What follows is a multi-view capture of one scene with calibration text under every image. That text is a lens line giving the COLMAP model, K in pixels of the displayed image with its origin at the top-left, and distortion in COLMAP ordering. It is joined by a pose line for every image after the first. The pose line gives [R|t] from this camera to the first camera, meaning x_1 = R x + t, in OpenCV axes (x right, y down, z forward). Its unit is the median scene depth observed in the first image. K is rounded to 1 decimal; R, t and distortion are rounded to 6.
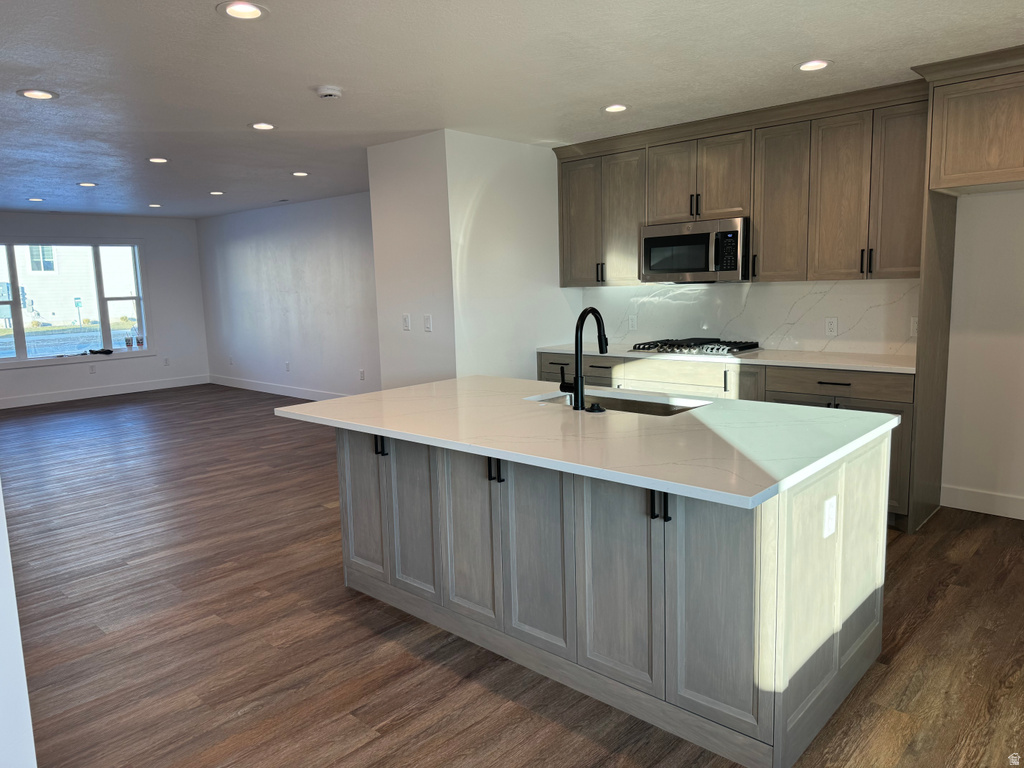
lens RADIAL K [[722.0, 0, 515.5], [0, 722.0, 378.7], [0, 0, 1]] dist [0.116126, -0.159897]
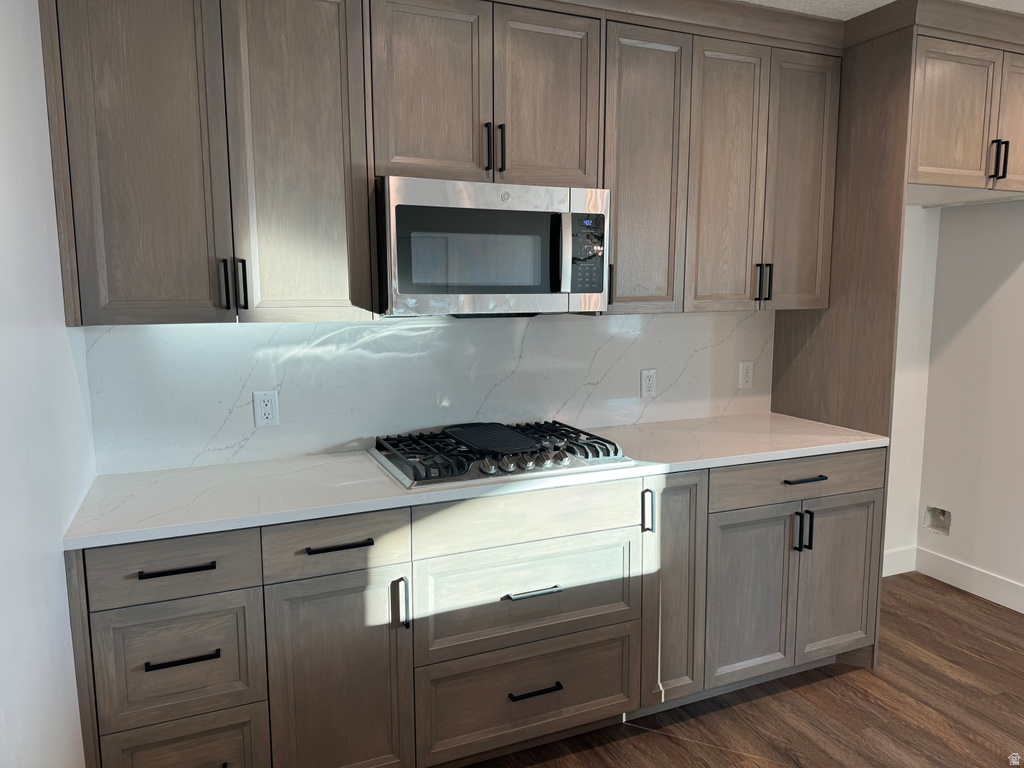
lens RADIAL K [[722.0, 0, 515.5], [0, 722.0, 378.7], [0, 0, 1]] dist [0.116126, -0.159897]
pose [[0.408547, -0.088275, 0.908458, -0.181569], [0.113582, 0.992493, 0.045361, -0.112760], [-0.905642, 0.084652, 0.415507, 0.812871]]
